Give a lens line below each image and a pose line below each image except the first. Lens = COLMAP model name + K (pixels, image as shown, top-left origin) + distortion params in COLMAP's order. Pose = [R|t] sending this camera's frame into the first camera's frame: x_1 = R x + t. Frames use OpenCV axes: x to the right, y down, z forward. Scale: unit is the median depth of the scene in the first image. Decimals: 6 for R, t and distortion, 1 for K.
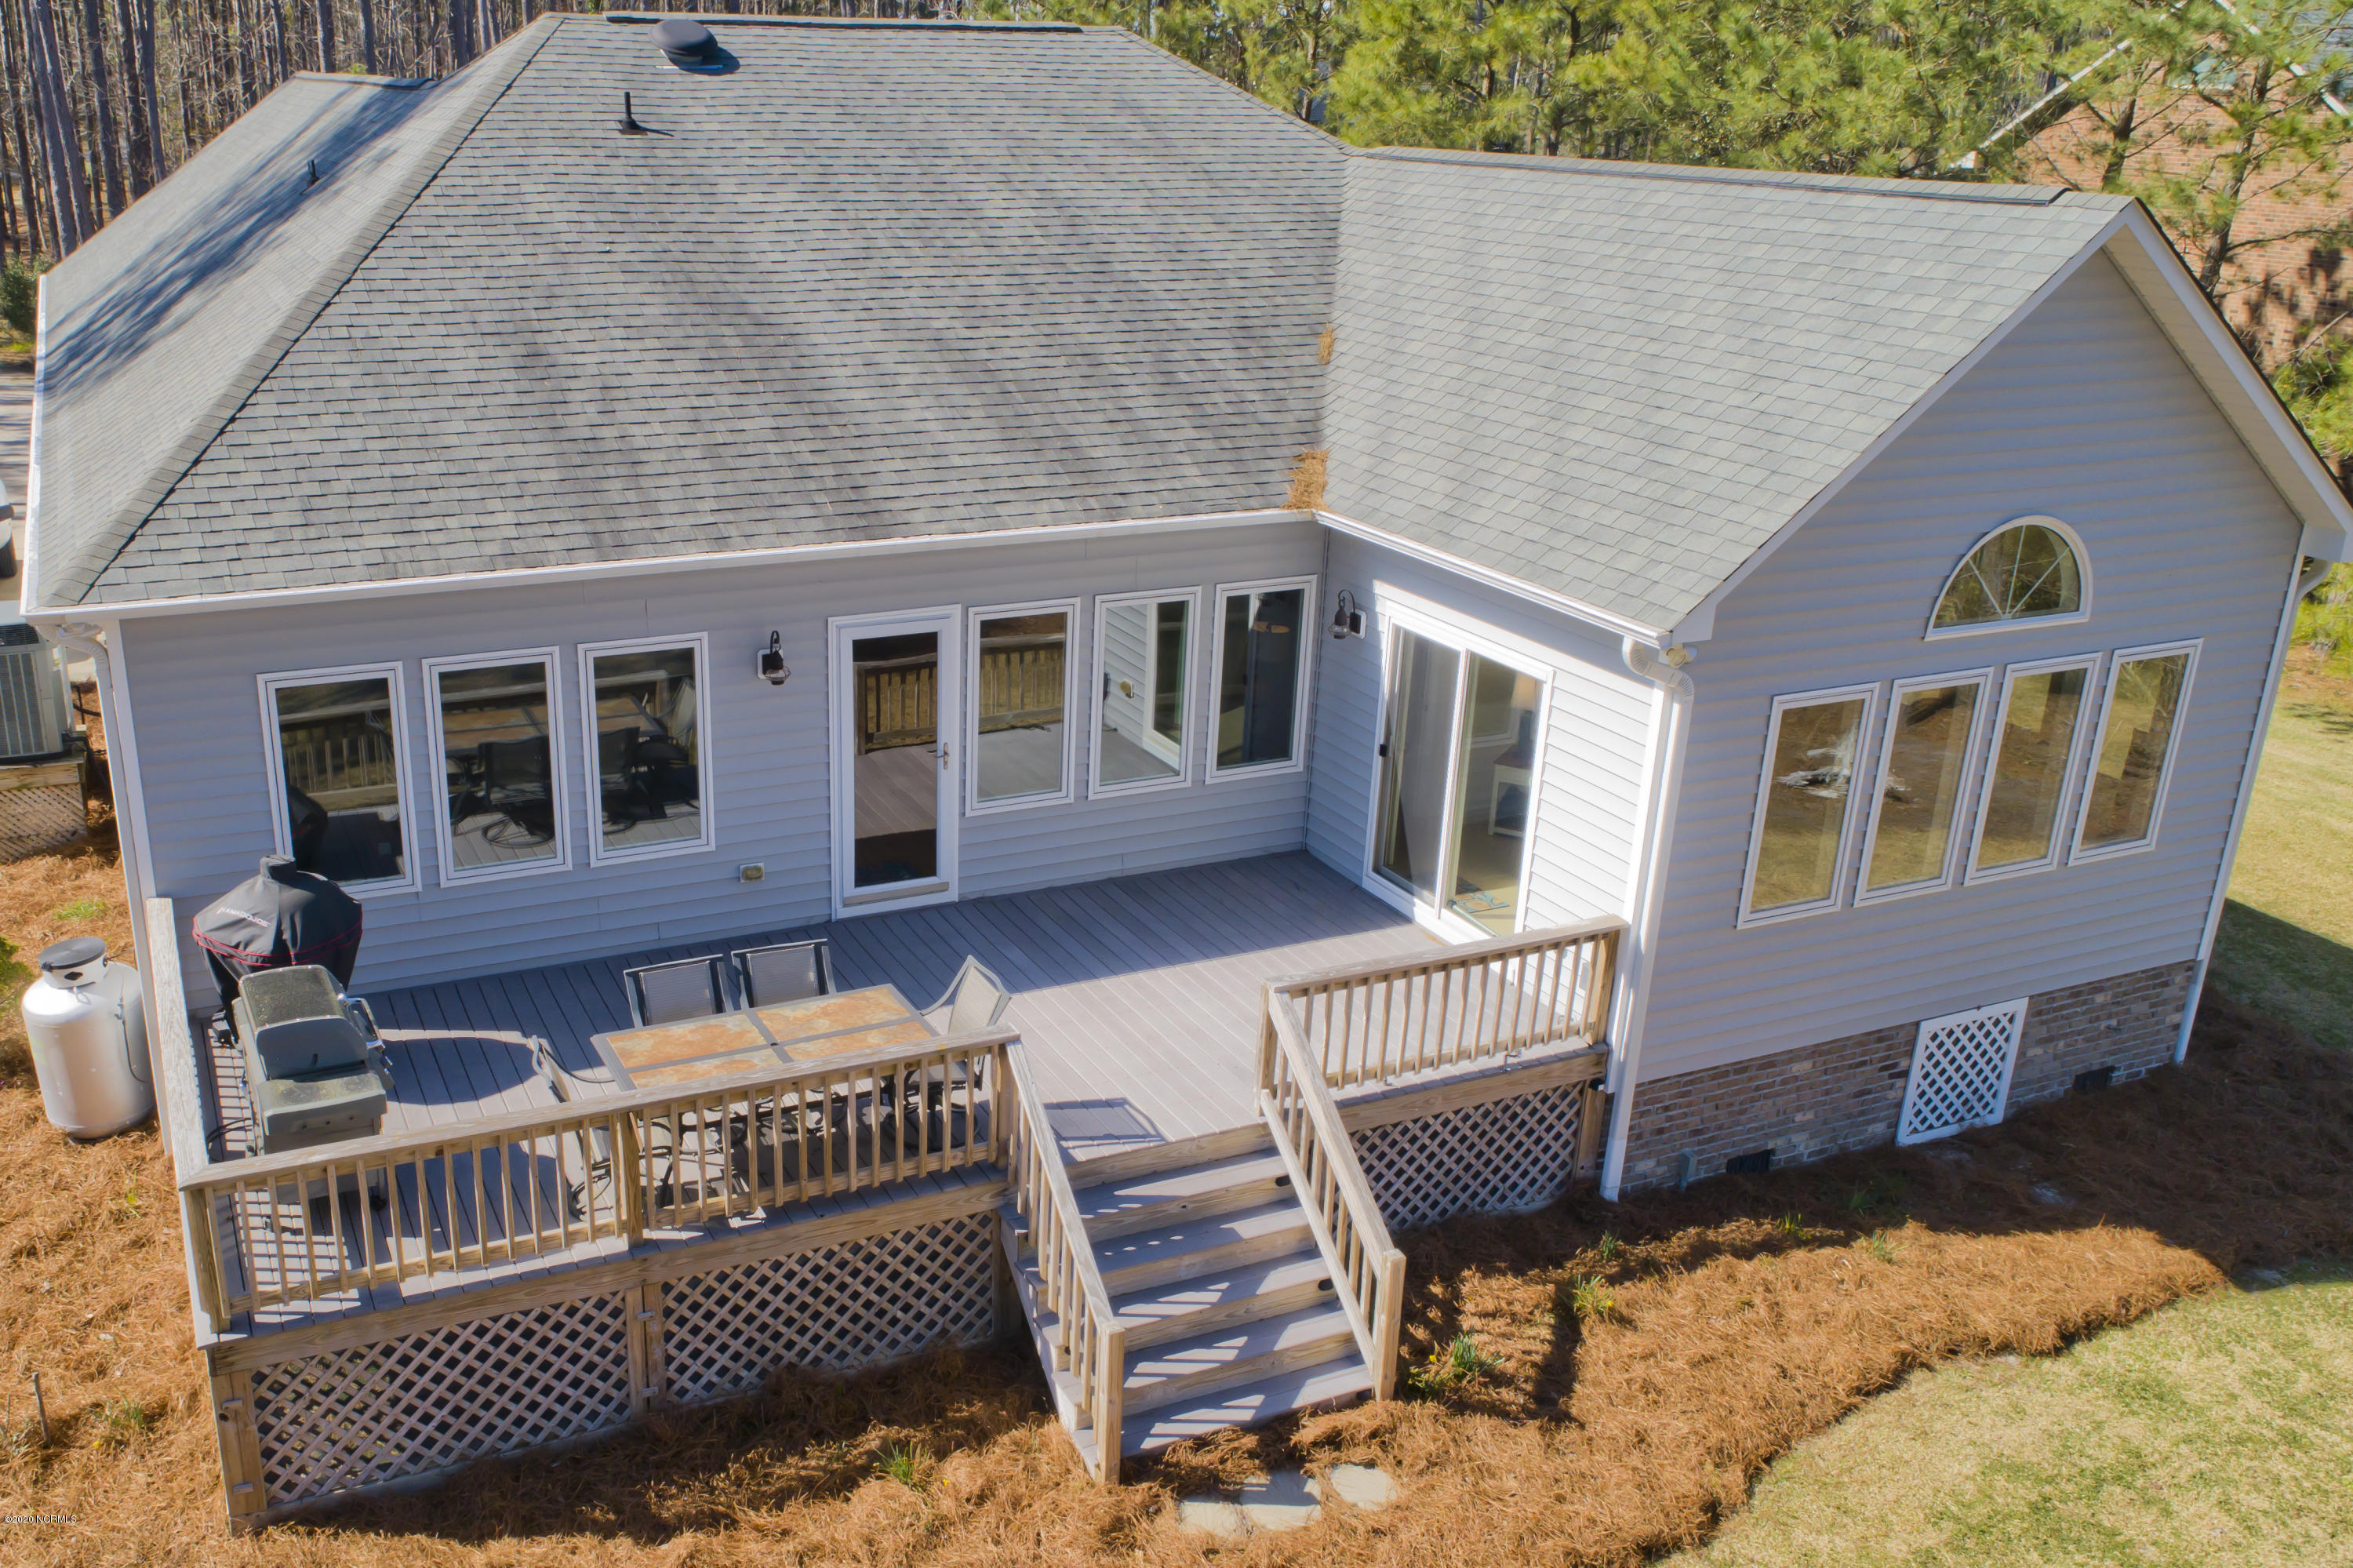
lens RADIAL K [[1945.6, 0, 1013.9], [0, 1945.6, 768.0], [0, 0, 1]] dist [-0.011871, -0.000044]
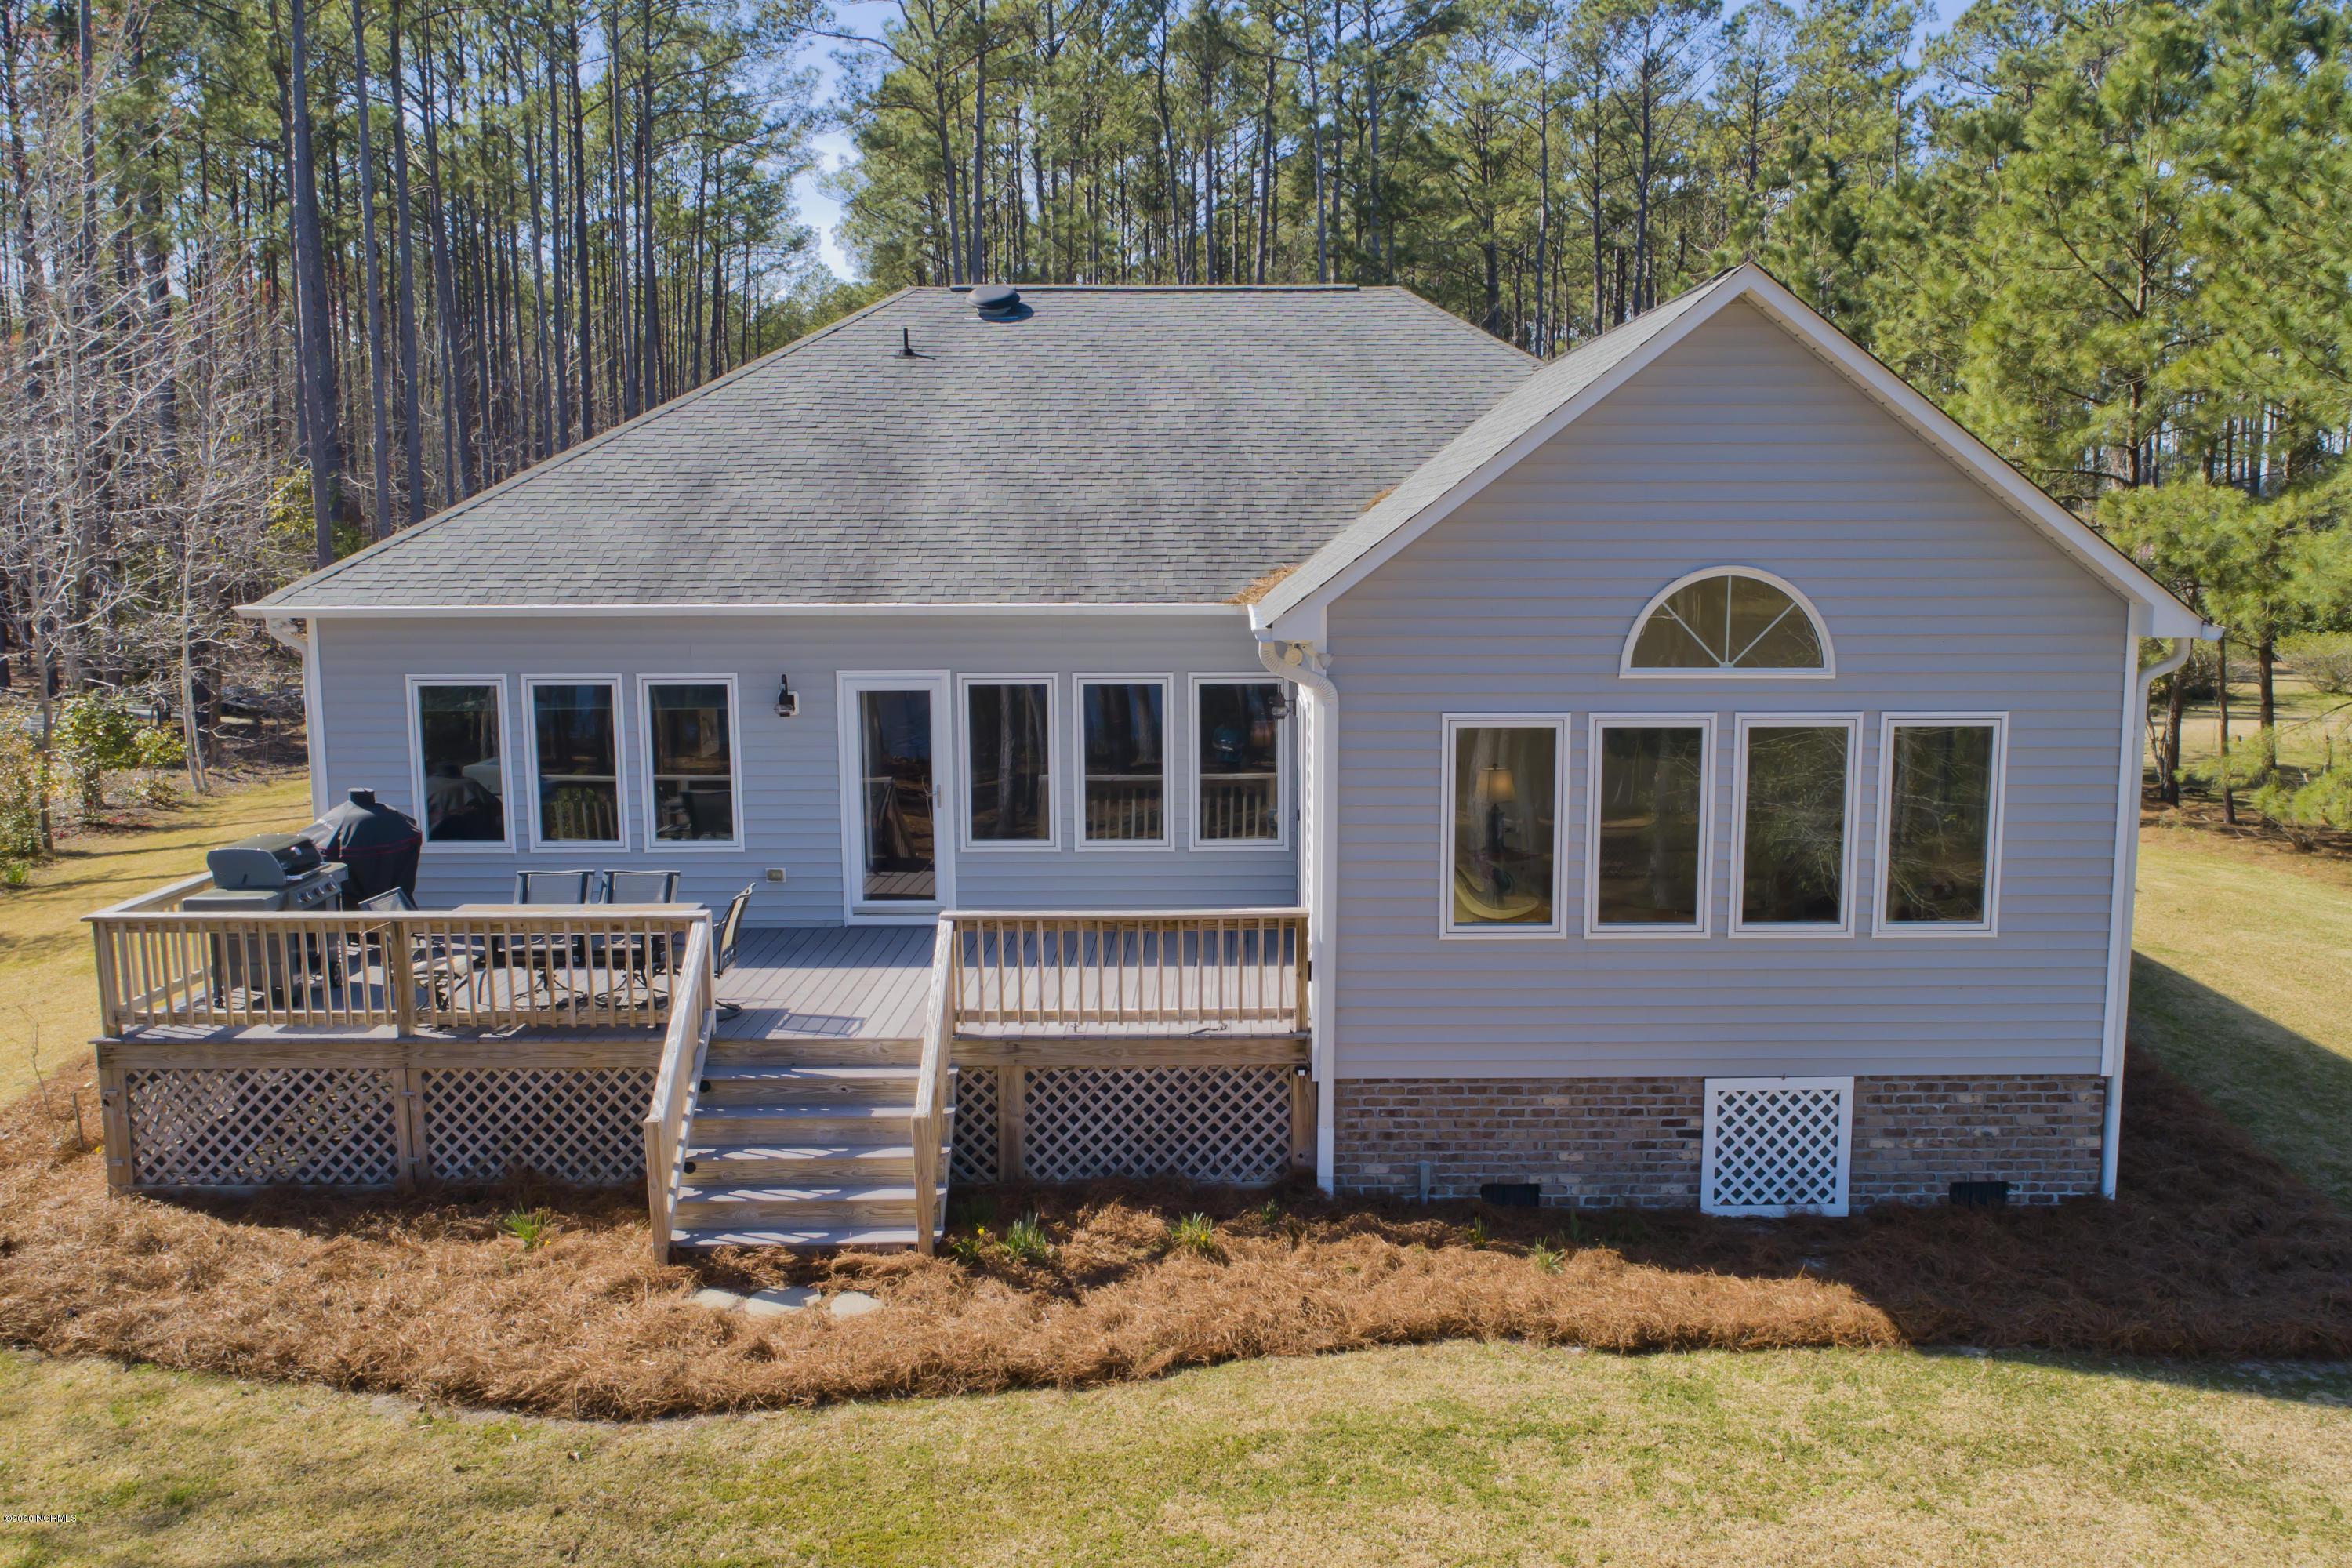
lens RADIAL K [[1914.1, 0, 1325.6], [0, 1914.1, 780.6], [0, 0, 1]] dist [-0.015120, 0.010724]
pose [[0.929387, 0.032107, -0.367707, 0.719306], [-0.107264, 0.976710, -0.185828, 0.206901], [0.353177, 0.212148, 0.911186, -0.006784]]
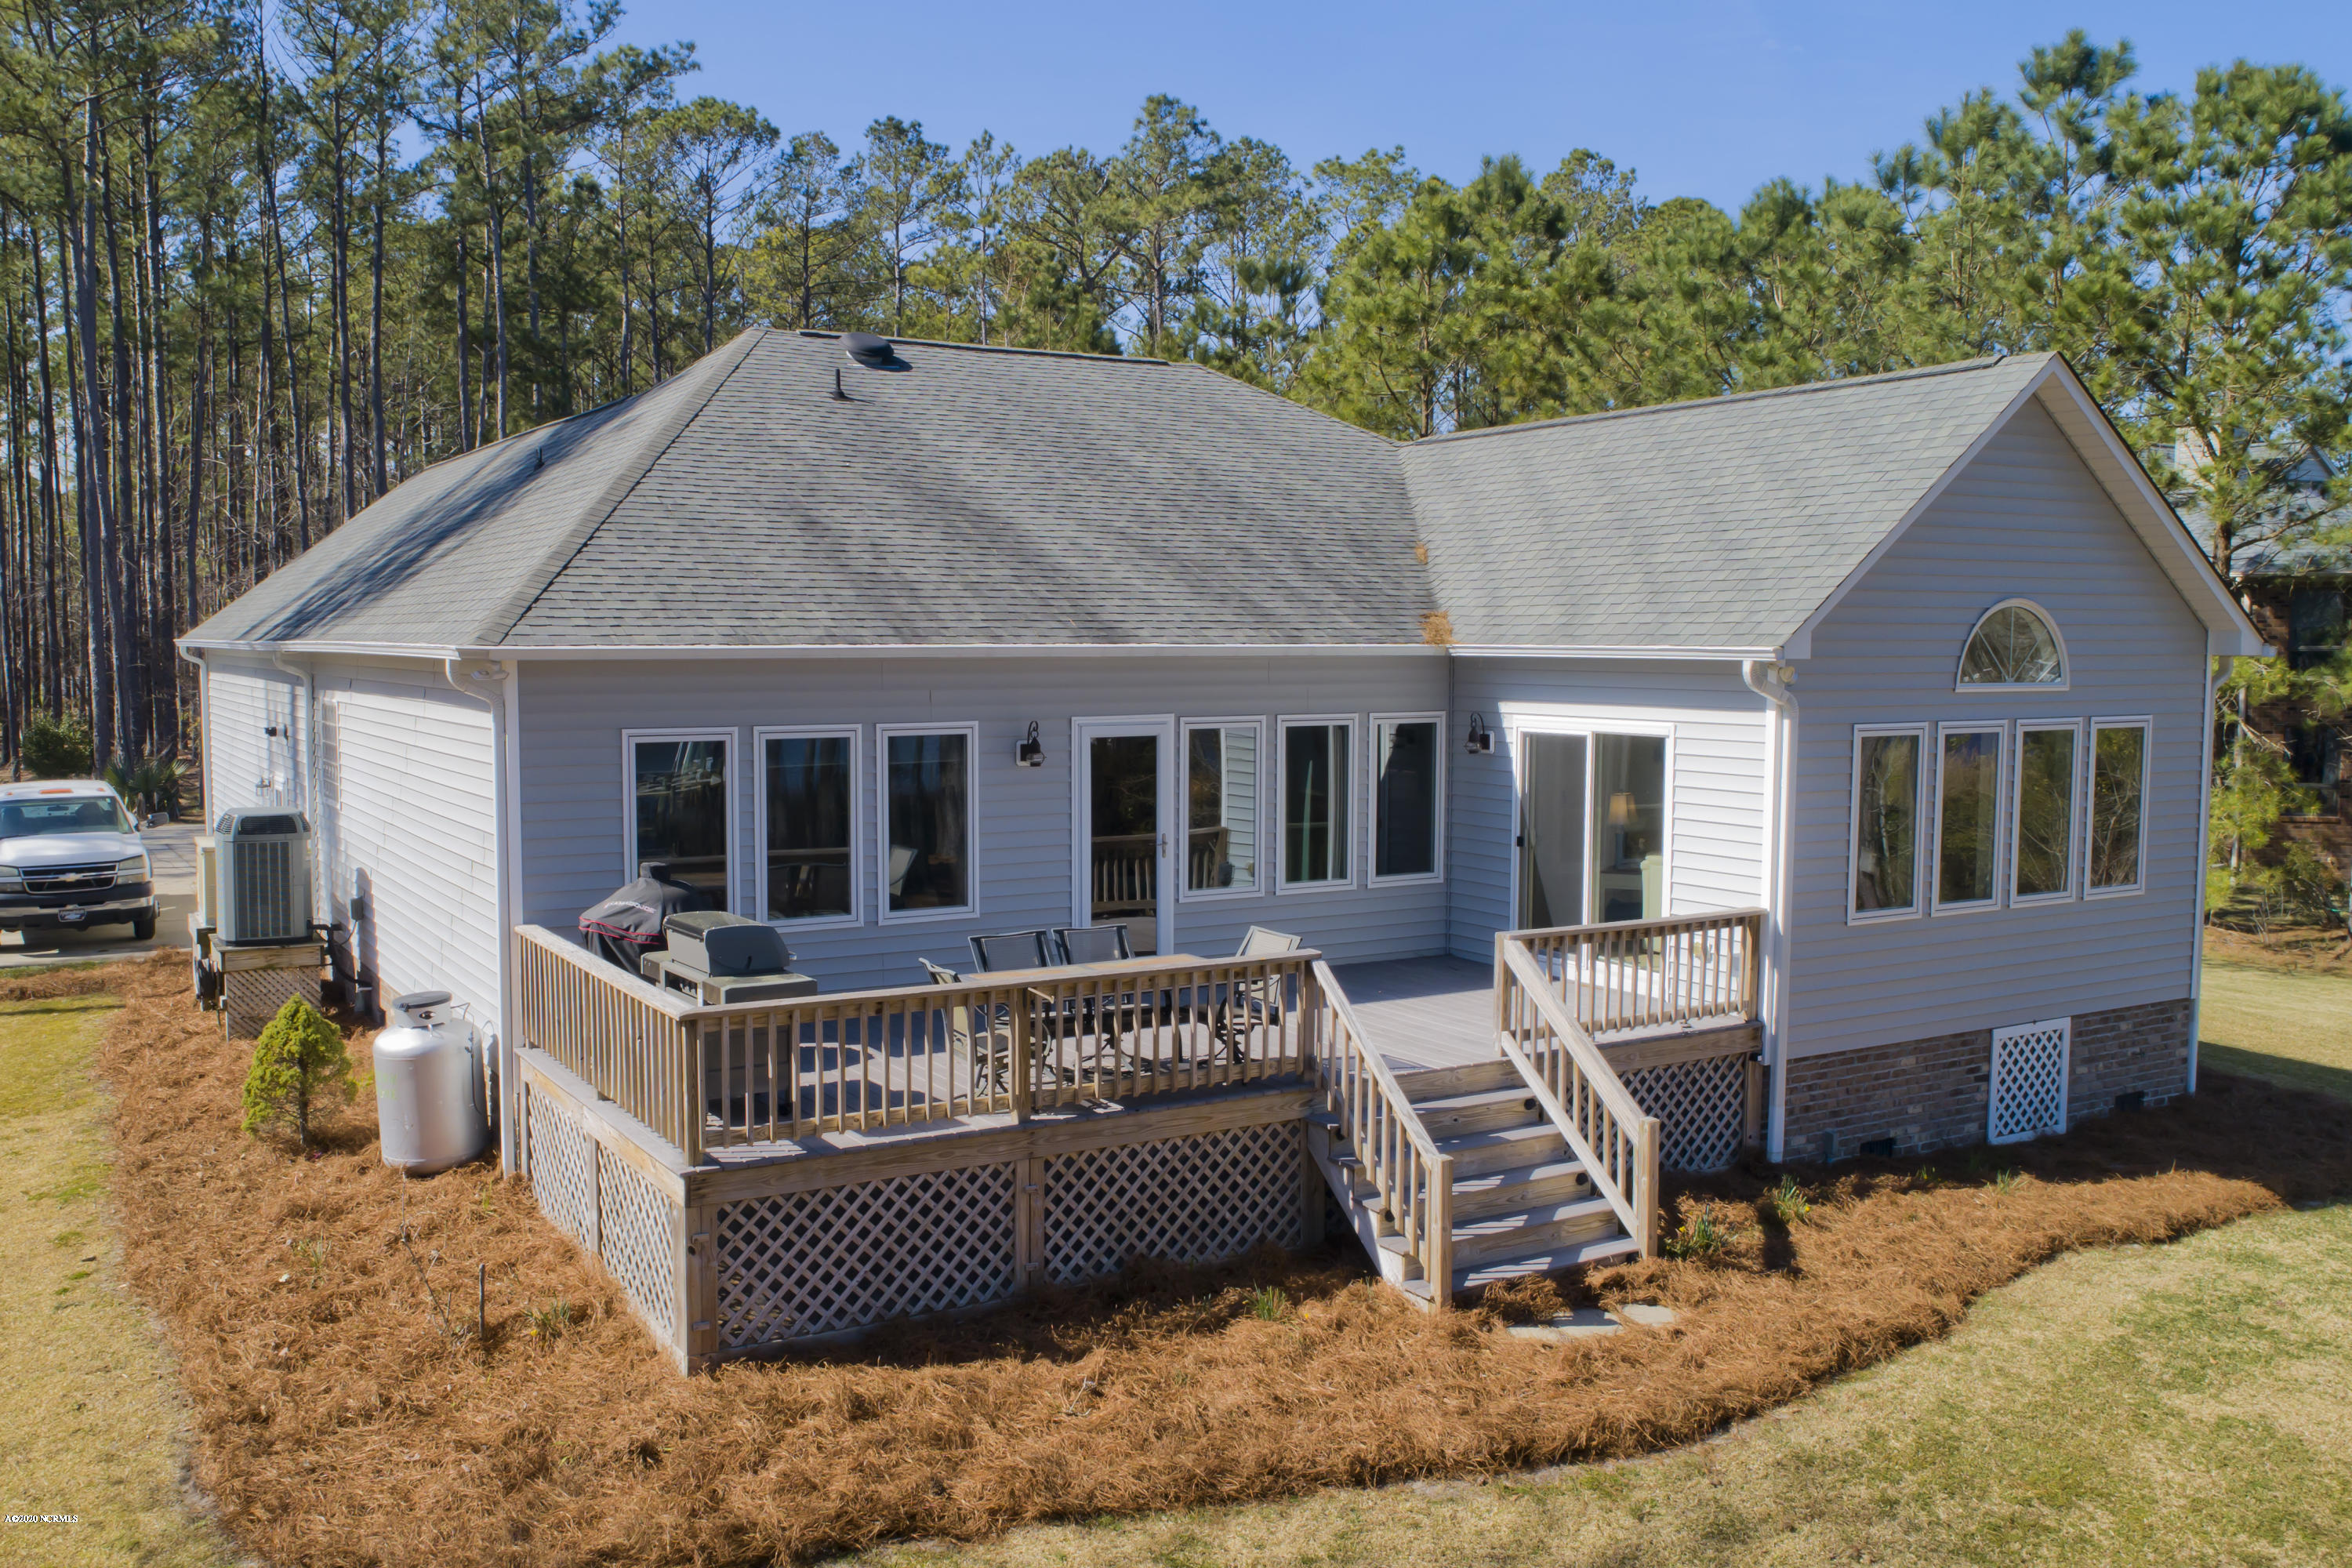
lens RADIAL K [[1889.3, 0, 1118.8], [0, 1889.3, 780.1], [0, 0, 1]] dist [-0.009035, -0.004317]
pose [[0.993677, -0.025343, 0.109376, -0.211670], [0.053023, 0.964636, -0.258198, 0.283270], [-0.098965, 0.262365, 0.959880, -0.111218]]
